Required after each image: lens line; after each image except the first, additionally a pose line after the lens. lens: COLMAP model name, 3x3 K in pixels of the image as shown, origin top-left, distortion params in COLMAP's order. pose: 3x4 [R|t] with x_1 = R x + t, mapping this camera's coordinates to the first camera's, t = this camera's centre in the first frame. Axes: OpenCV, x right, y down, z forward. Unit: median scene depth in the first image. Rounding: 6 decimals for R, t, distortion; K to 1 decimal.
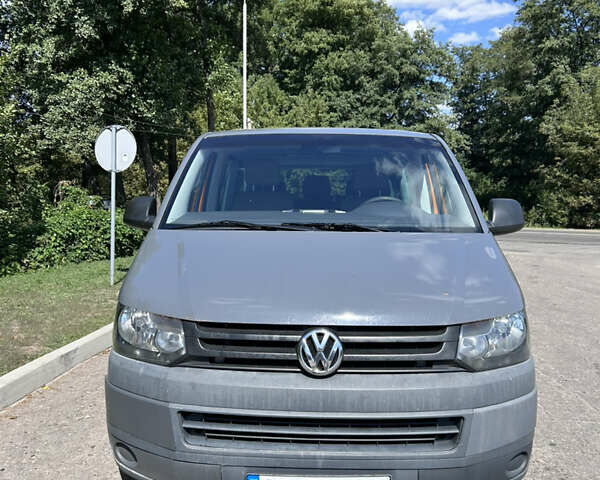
lens RADIAL K [[640.9, 0, 300.0], [0, 640.9, 240.0], [0, 0, 1]] dist [-0.003675, -0.017689]
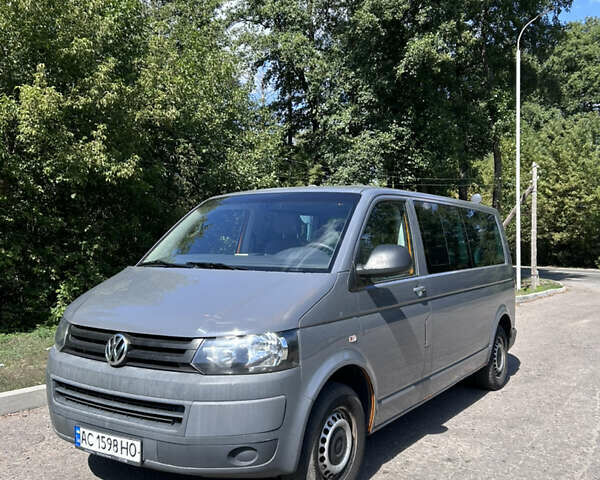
lens RADIAL K [[640.9, 0, 300.0], [0, 640.9, 240.0], [0, 0, 1]] dist [-0.003675, -0.017689]
pose [[0.844918, -0.009505, -0.534812, 1.135091], [-0.029445, 0.997500, -0.064246, 0.007307], [0.534085, 0.070030, 0.842525, -0.027441]]
